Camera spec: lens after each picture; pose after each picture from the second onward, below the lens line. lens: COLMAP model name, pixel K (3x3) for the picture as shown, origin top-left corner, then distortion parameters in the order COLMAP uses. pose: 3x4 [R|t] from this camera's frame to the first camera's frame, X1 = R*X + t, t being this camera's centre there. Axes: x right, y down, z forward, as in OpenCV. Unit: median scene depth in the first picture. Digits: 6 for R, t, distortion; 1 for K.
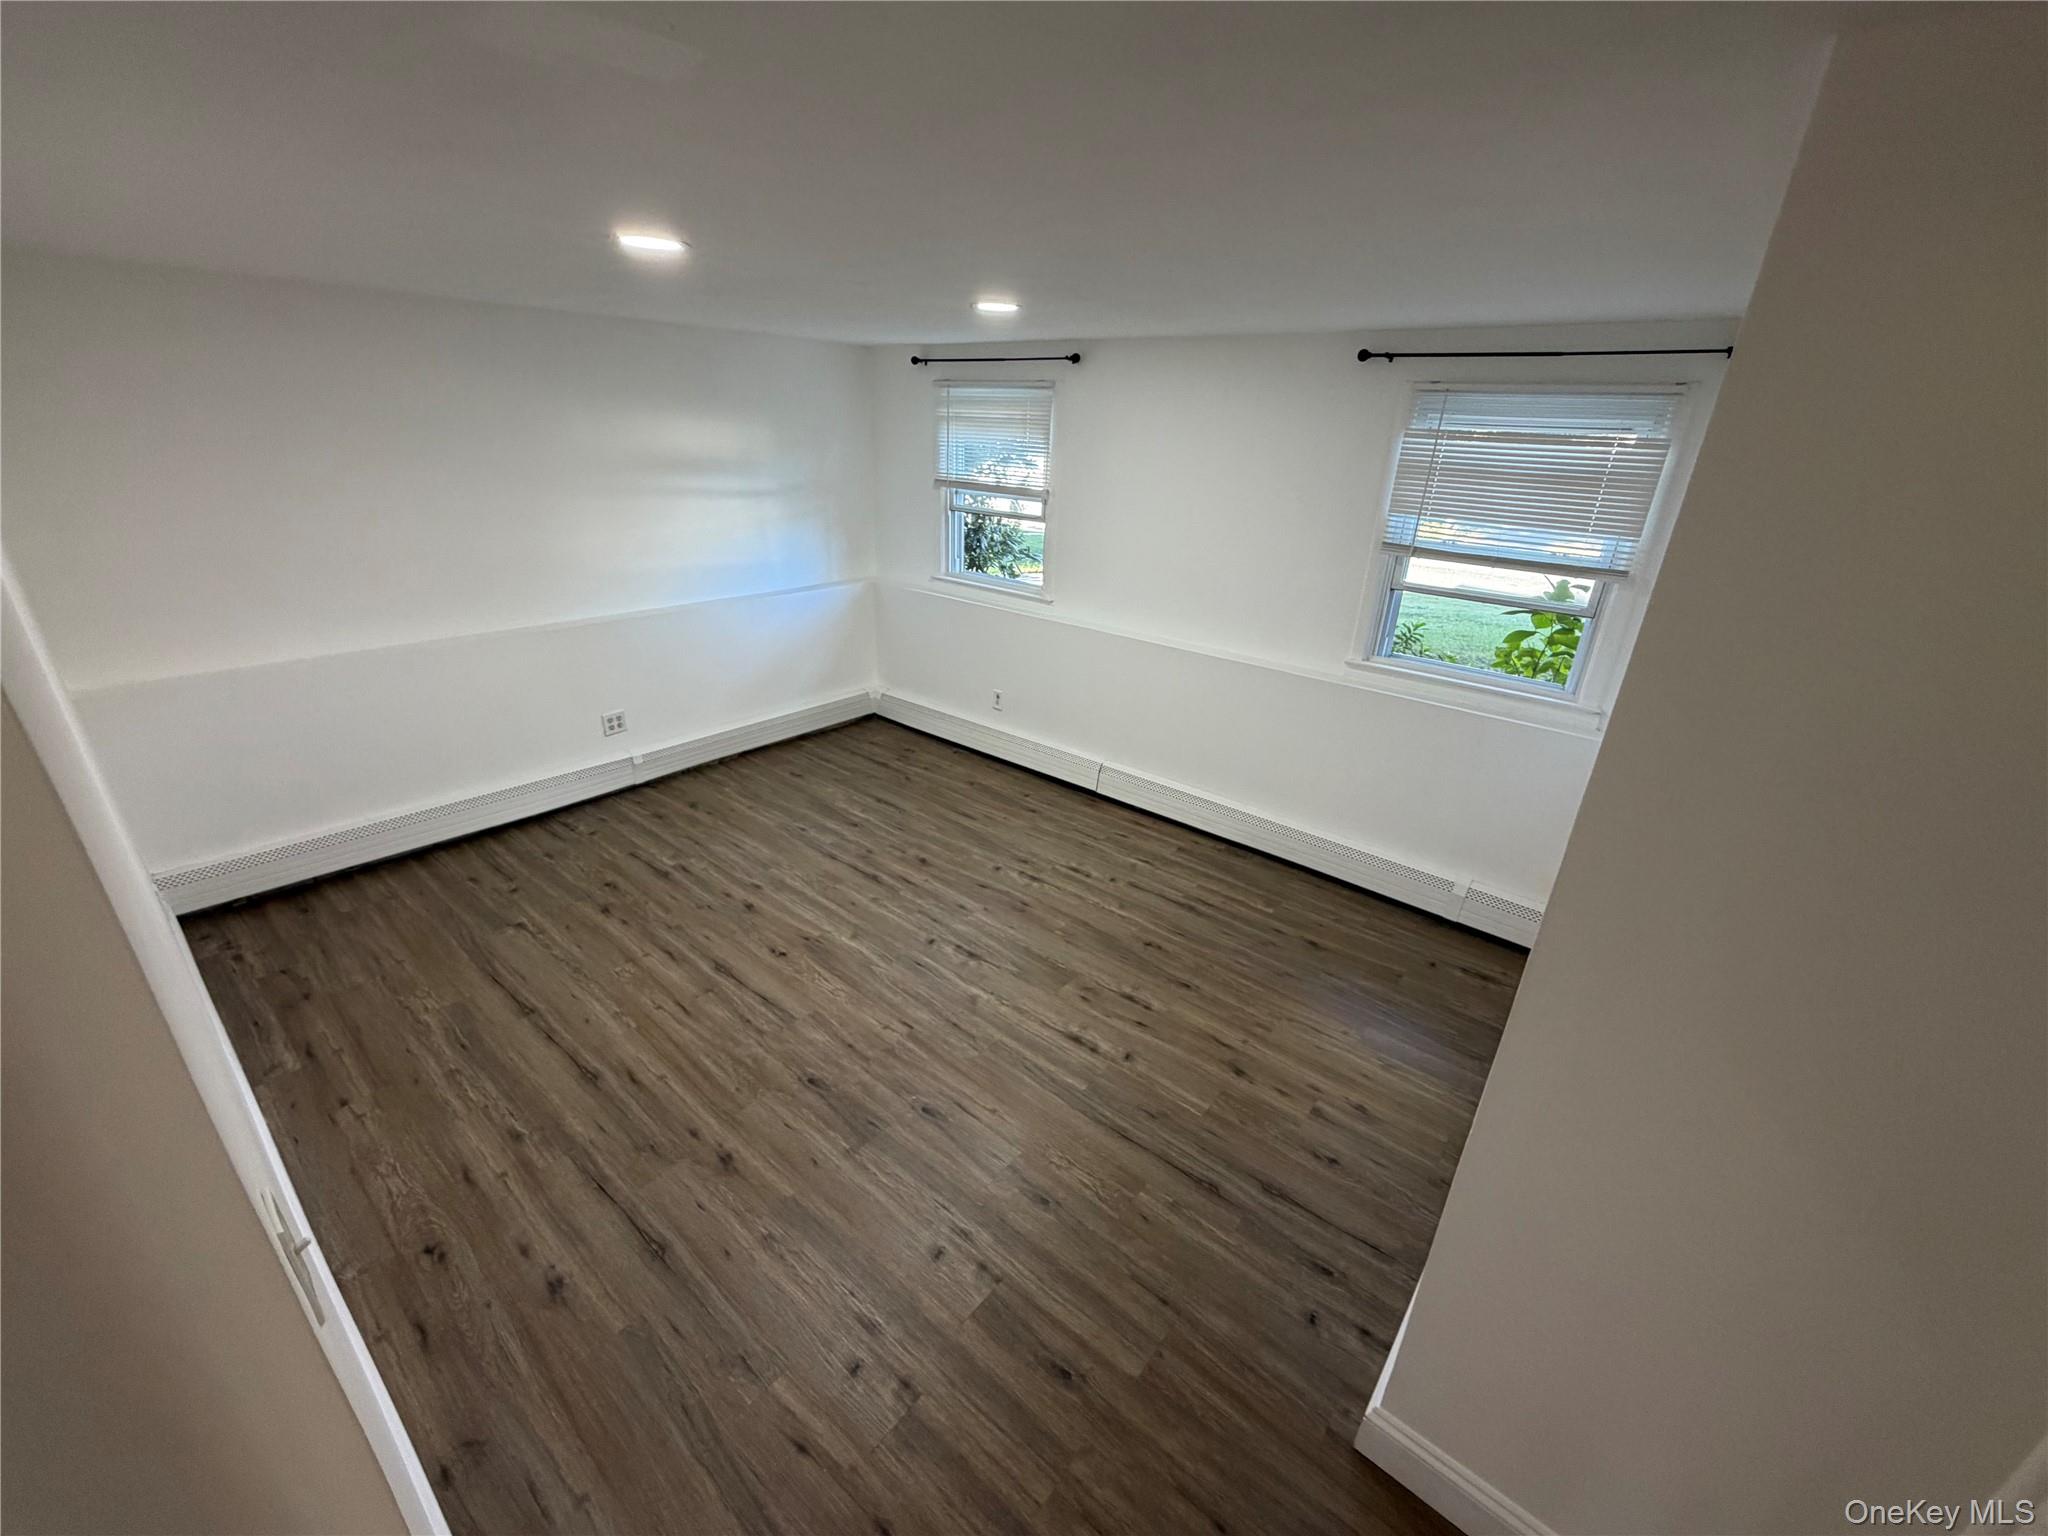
lens RADIAL K [[813.6, 0, 1021.8], [0, 813.6, 776.3], [0, 0, 1]] dist [-0.007248, 0.000118]
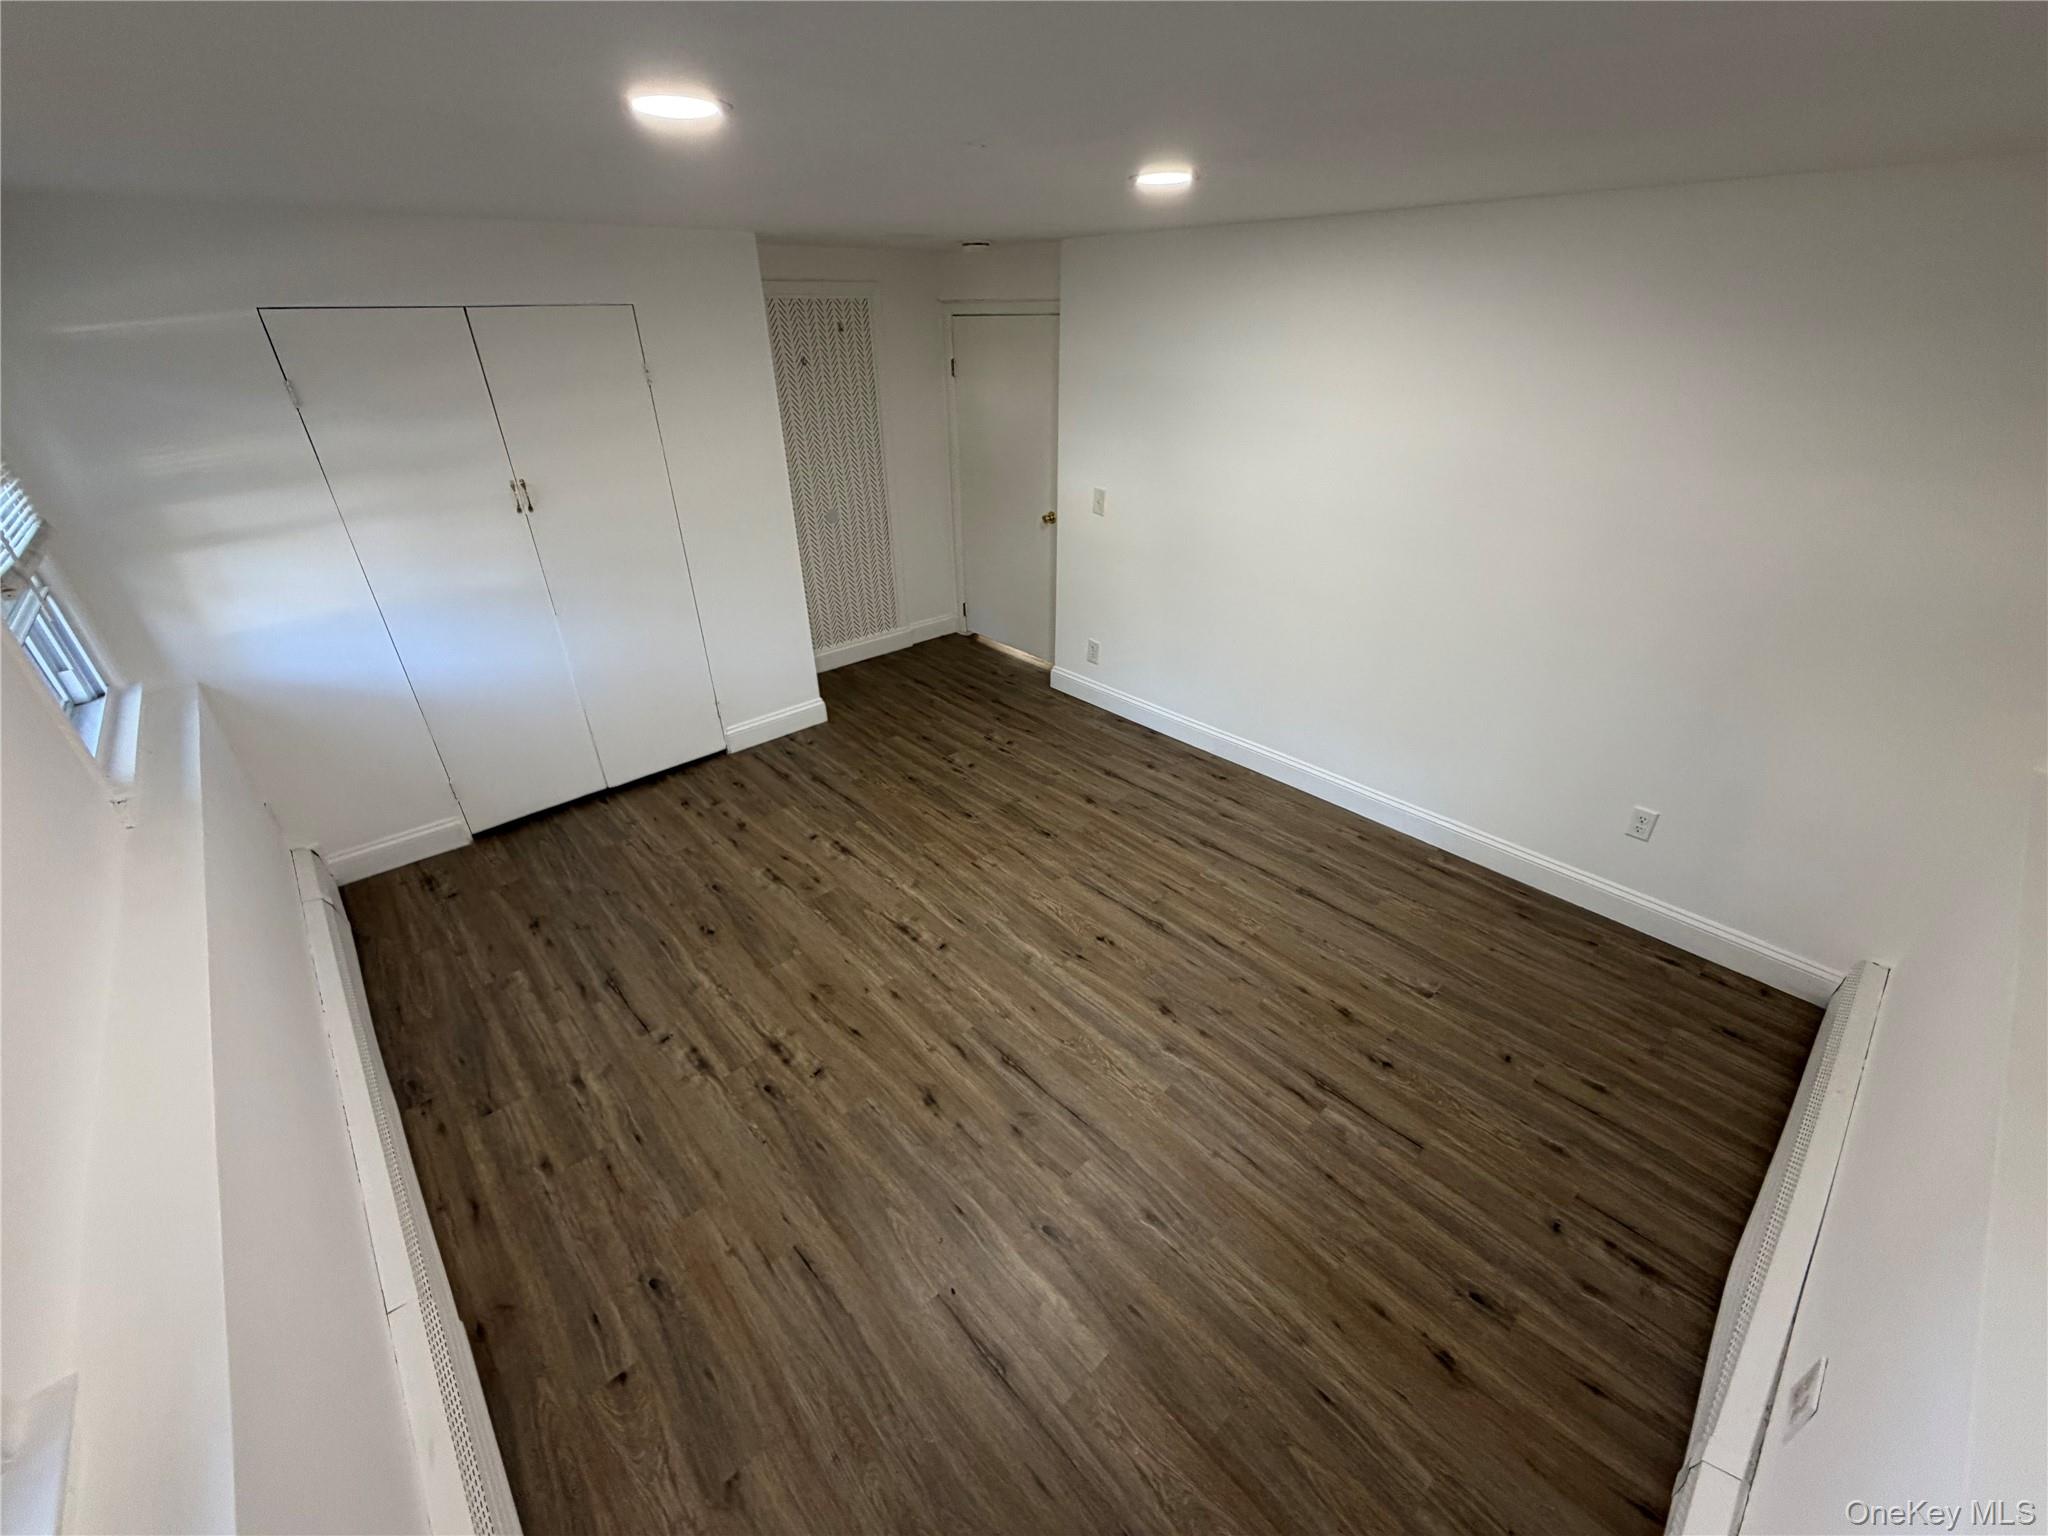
lens RADIAL K [[813.6, 0, 1021.8], [0, 813.6, 776.3], [0, 0, 1]] dist [-0.007248, 0.000118]
pose [[-0.990557, -0.090287, 0.103176, -0.284722], [0.028825, 0.598587, 0.800539, -0.654571], [-0.134038, 0.795954, -0.590332, 1.424165]]
